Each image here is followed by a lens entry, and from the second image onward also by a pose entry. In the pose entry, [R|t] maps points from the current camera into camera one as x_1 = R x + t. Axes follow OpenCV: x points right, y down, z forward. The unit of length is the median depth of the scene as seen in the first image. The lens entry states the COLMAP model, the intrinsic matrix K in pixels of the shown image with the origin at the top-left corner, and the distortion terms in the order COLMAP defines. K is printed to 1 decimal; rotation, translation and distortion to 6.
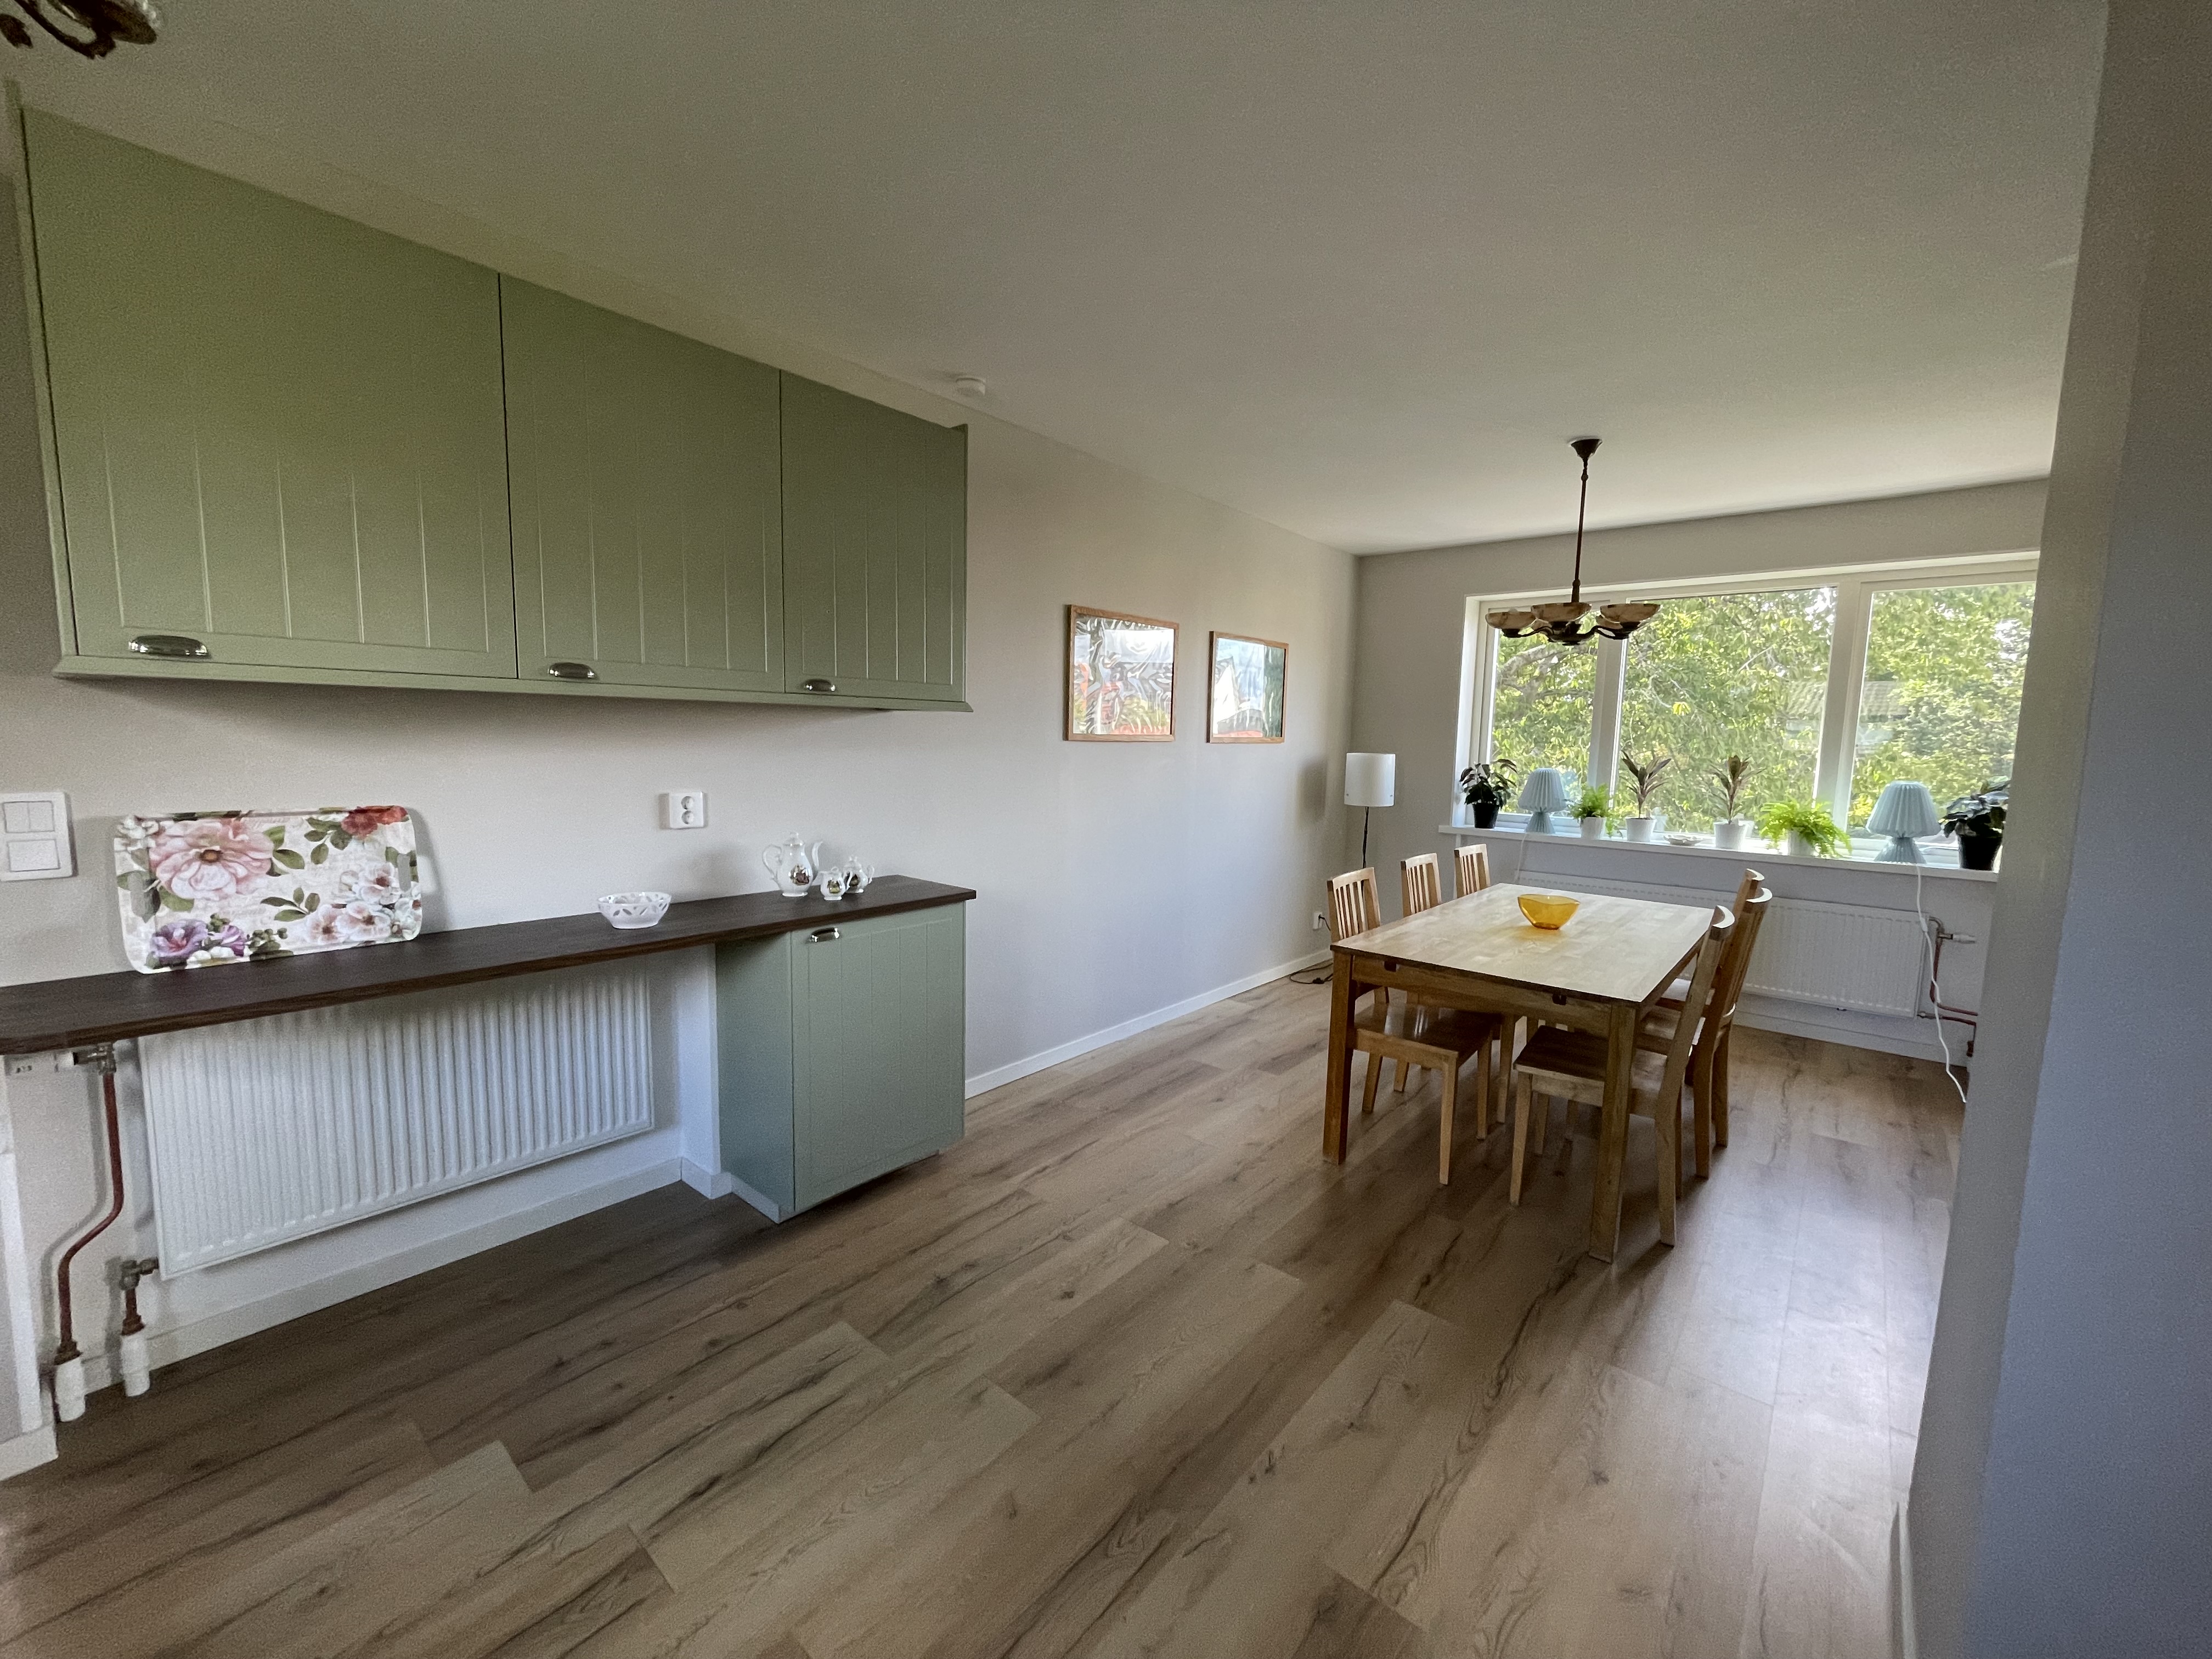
lens RADIAL K [[888.6, 0, 1106.0], [0, 888.6, 829.5], [0, 0, 1]] dist [-0.000018, 0.000020]
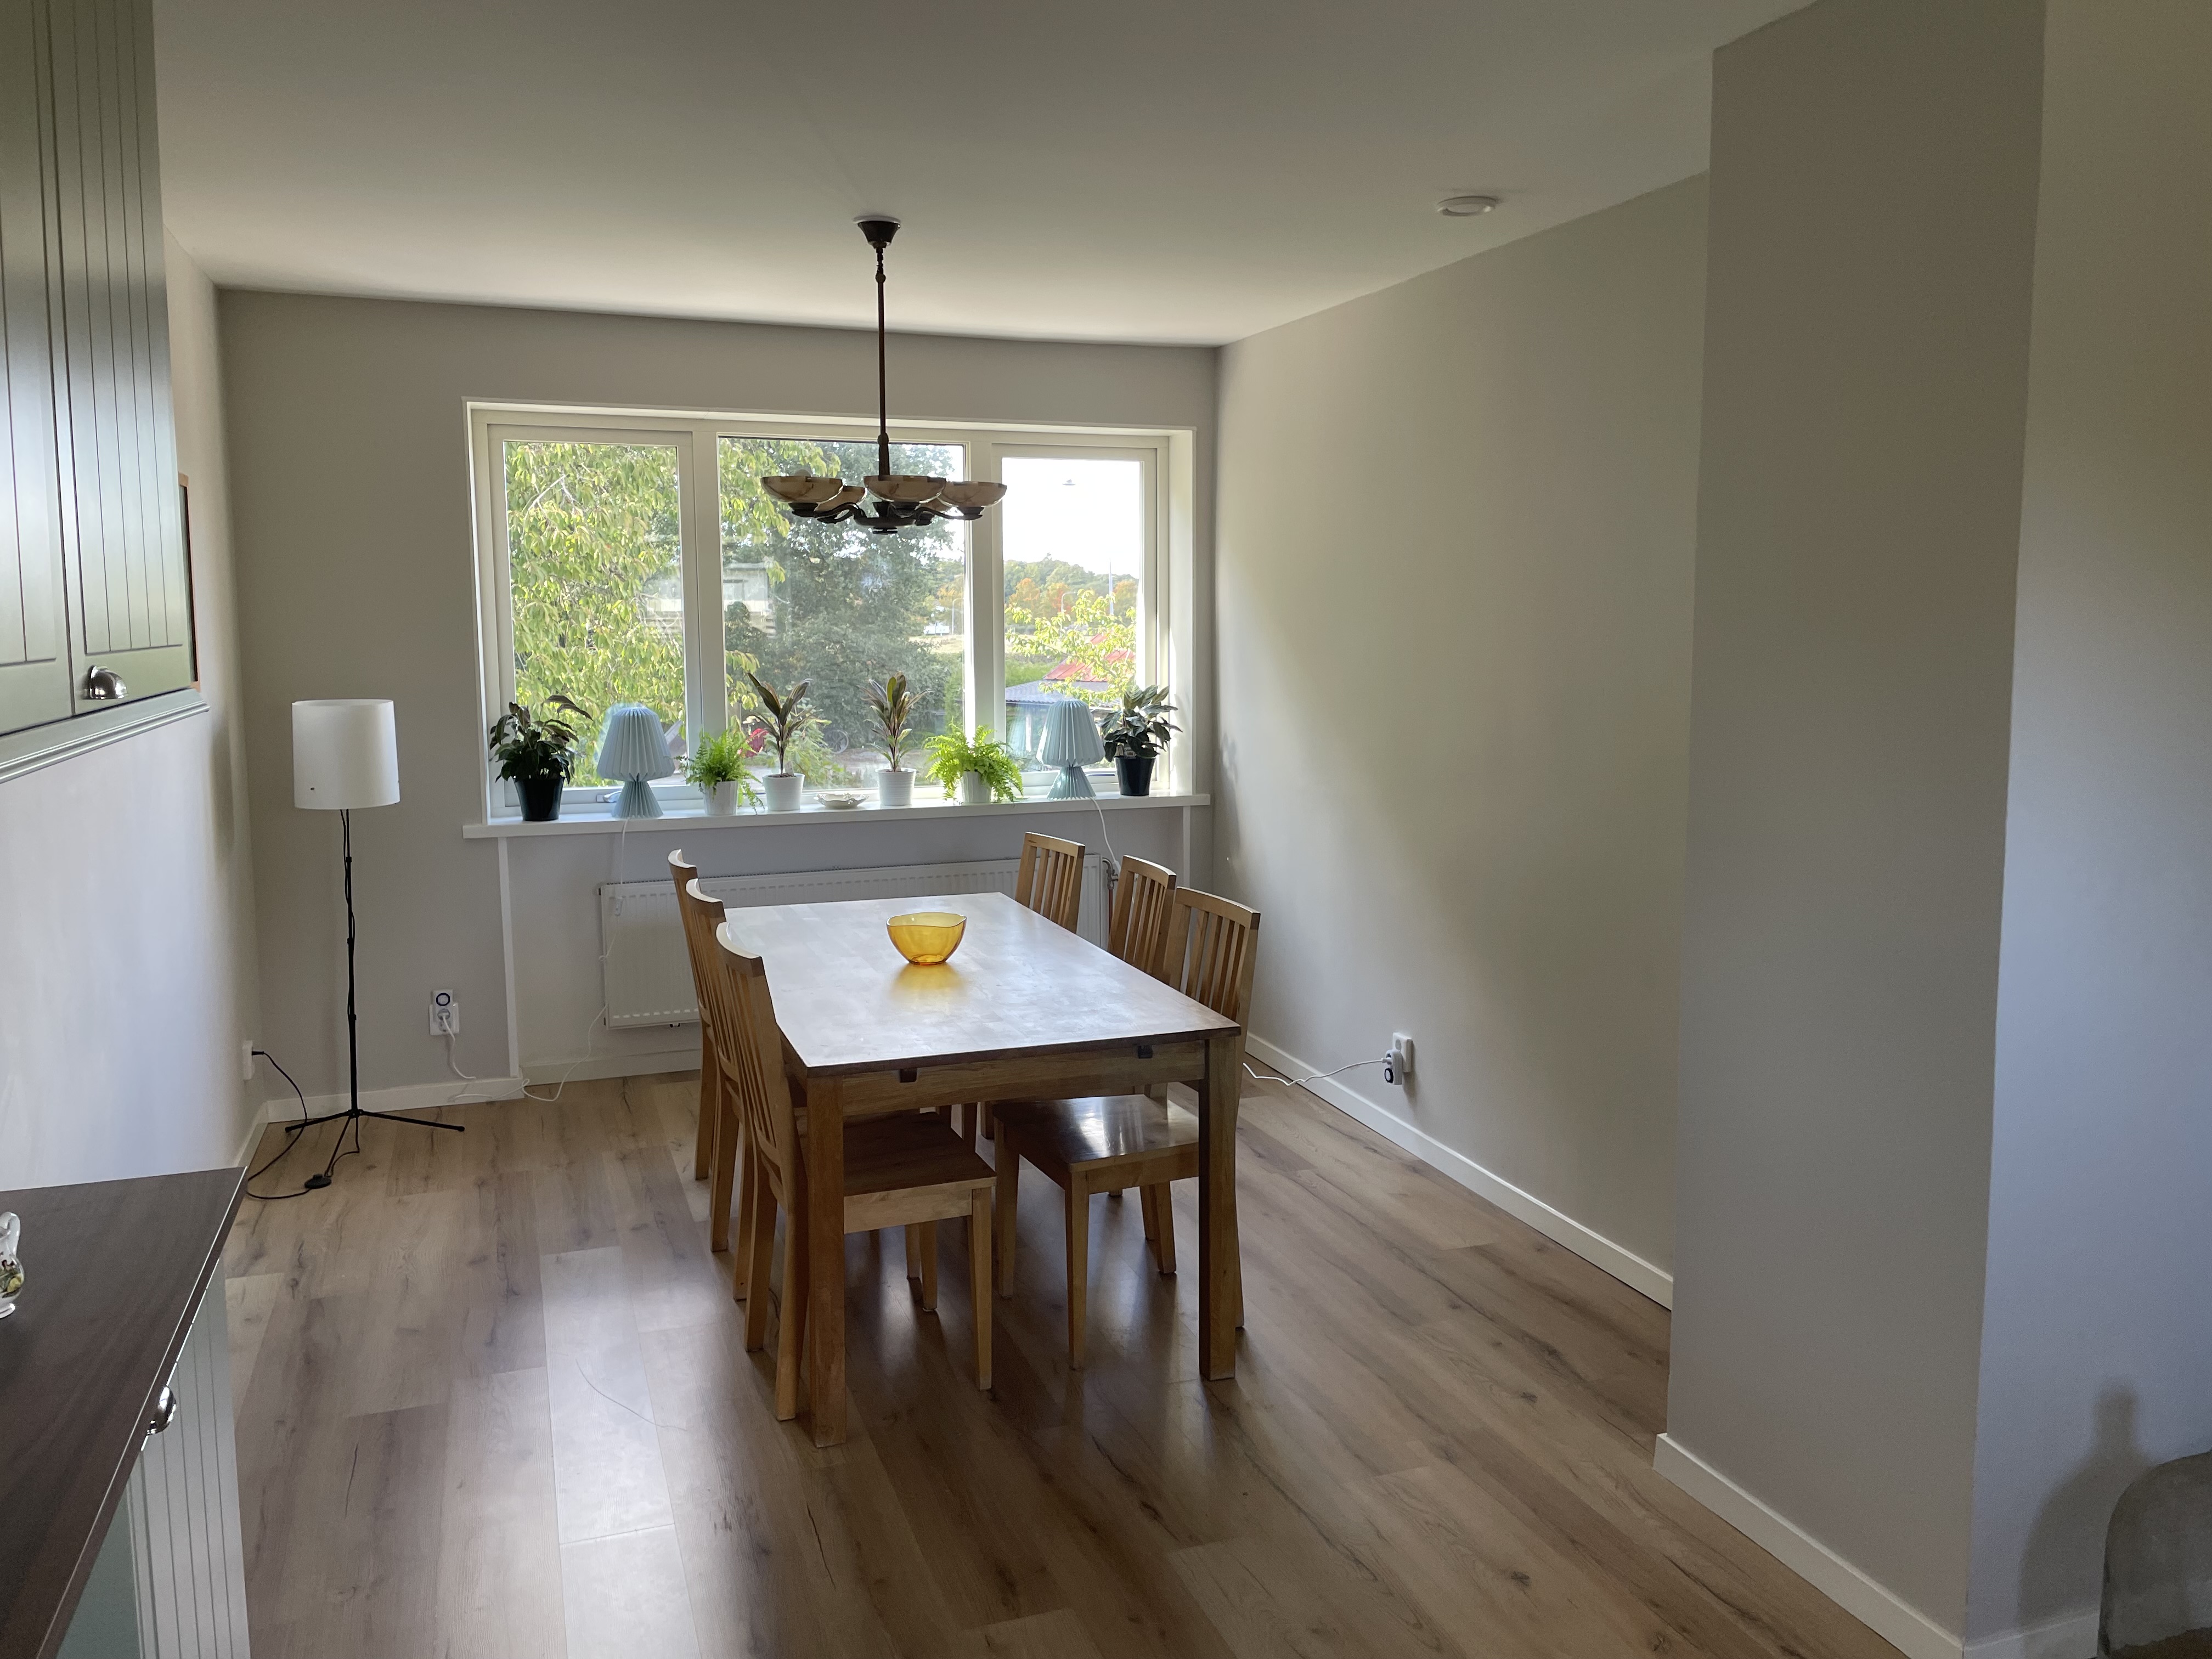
lens RADIAL K [[1740.3, 0, 1107.9], [0, 1740.3, 745.3], [0, 0, 1]] dist [0.002800, -0.000314]
pose [[0.501079, -0.091263, 0.860576, -0.365274], [0.108863, 0.993172, 0.041938, -0.061579], [-0.858527, 0.072671, 0.507592, 0.159470]]
